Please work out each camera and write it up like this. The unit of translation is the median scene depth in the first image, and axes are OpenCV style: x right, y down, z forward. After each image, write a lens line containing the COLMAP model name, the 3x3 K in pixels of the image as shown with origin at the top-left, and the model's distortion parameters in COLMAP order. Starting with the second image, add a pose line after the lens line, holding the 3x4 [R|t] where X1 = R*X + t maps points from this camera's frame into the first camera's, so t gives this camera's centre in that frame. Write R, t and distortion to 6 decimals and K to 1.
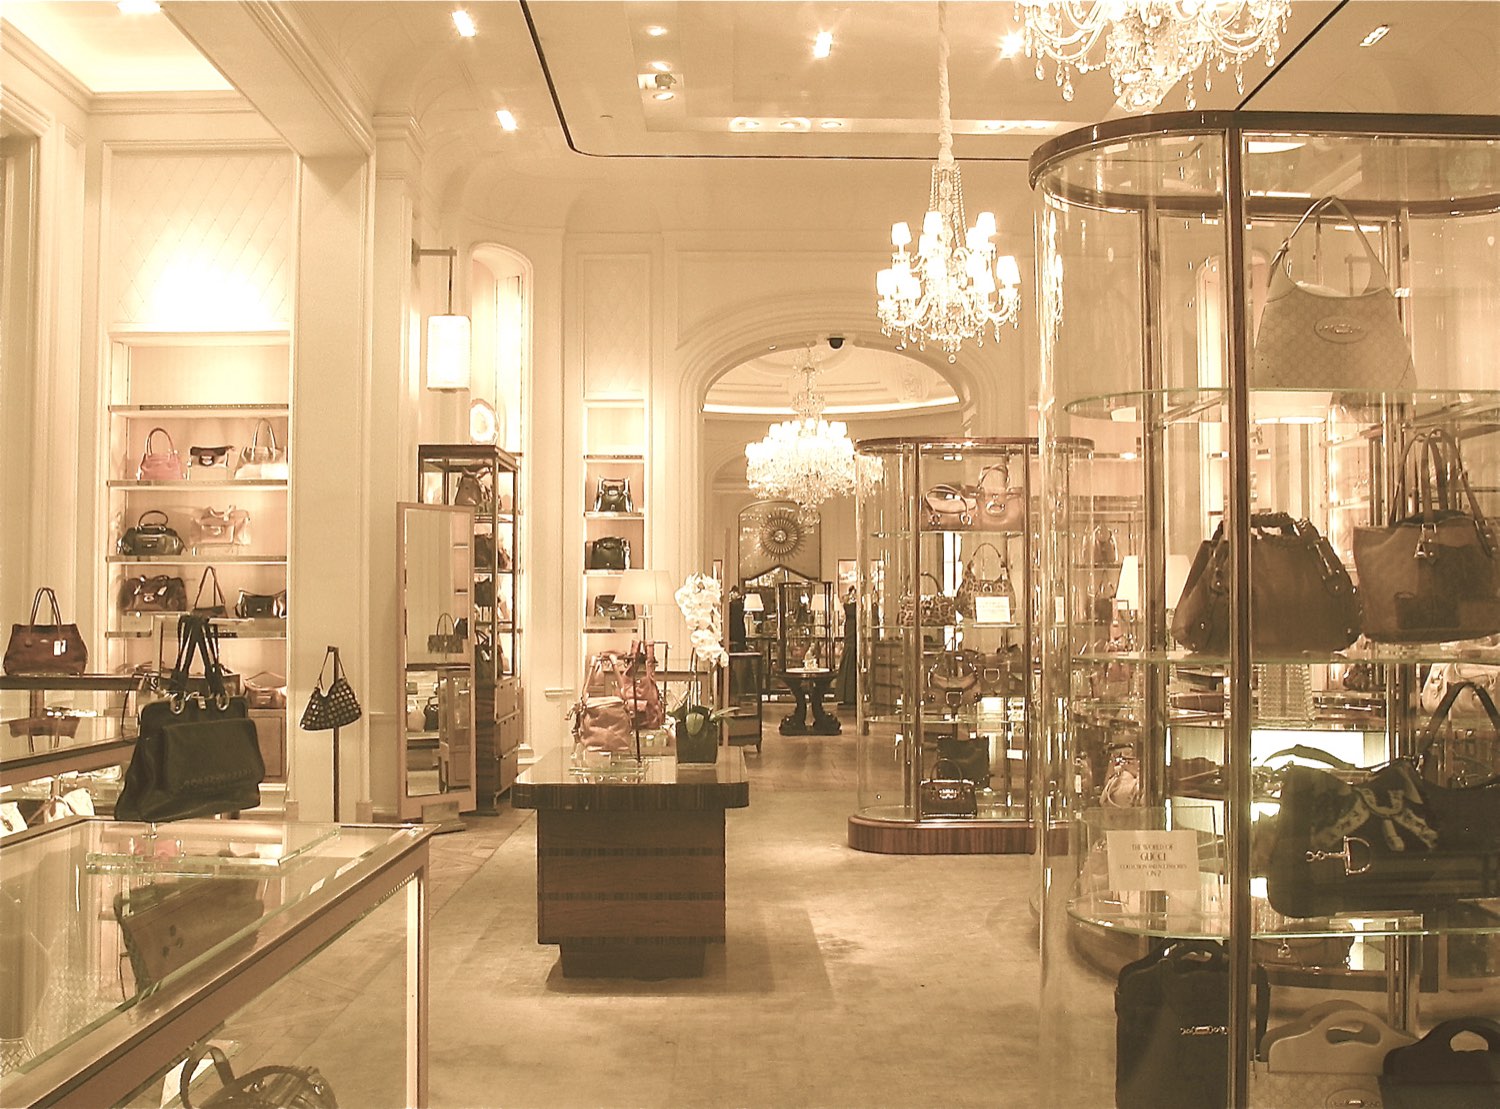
lens RADIAL K [[1542.3, 0, 750.0], [0, 1542.3, 554.5], [0, 0, 1]] dist [-0.000864, -0.000149]
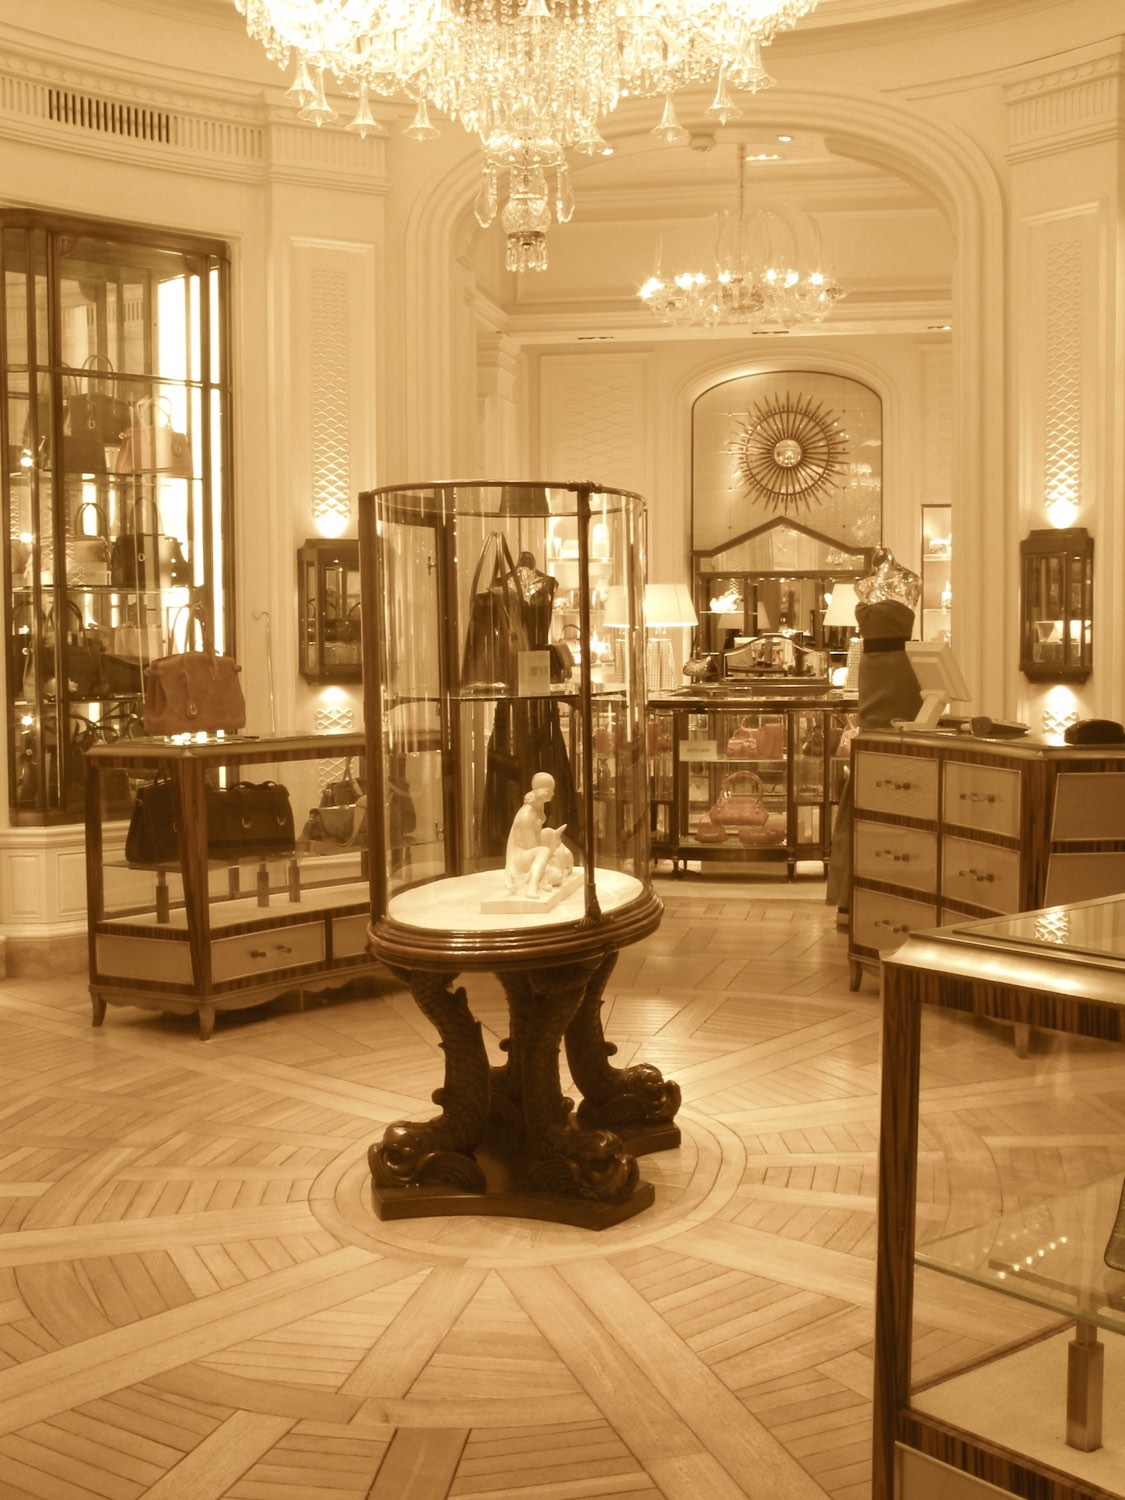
lens RADIAL K [[1958.9, 0, 562.5], [0, 1958.9, 750.0], [0, 0, 1]] dist [0.001851, 0.103616]
pose [[0.983590, 0.010336, -0.180121, 0.074938], [0.007485, 0.995160, 0.097982, 0.021496], [0.180262, -0.097722, 0.978752, 0.585801]]
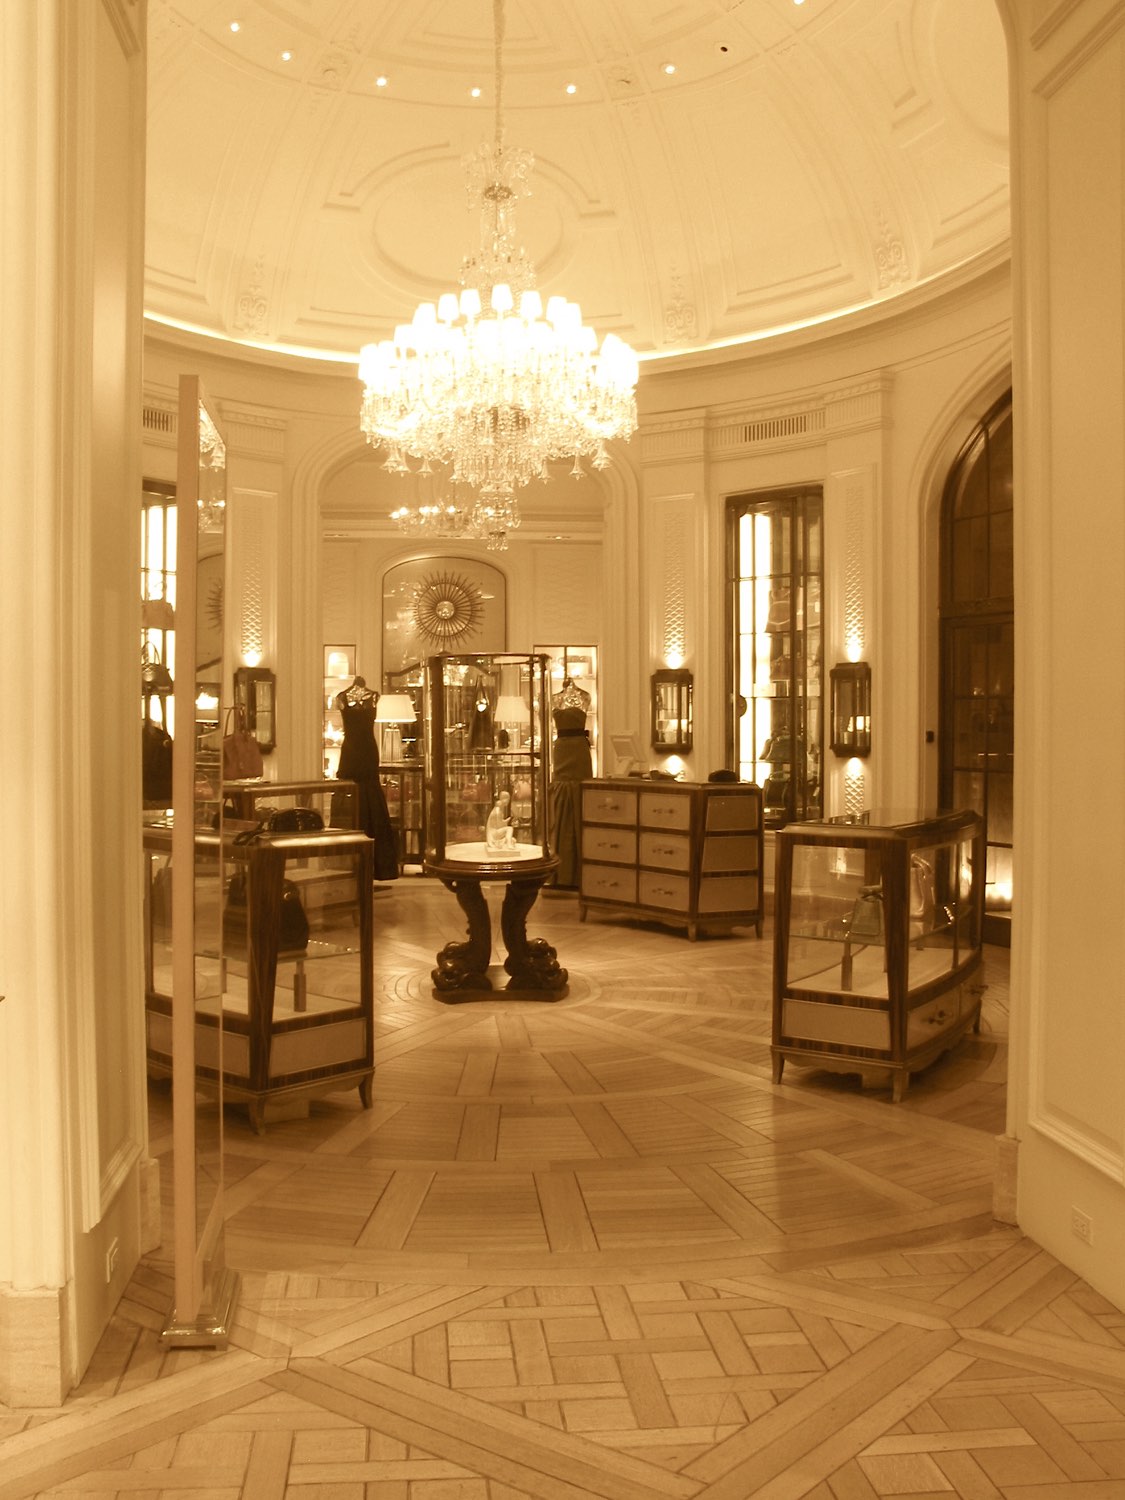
lens RADIAL K [[1538.7, 0, 562.5], [0, 1538.7, 750.0], [0, 0, 1]] dist [-0.001611, -0.001115]
pose [[0.995886, 0.002471, 0.090585, 0.013141], [-0.007212, 0.998619, 0.052046, 0.017401], [-0.090332, -0.052485, 0.994528, 0.444005]]
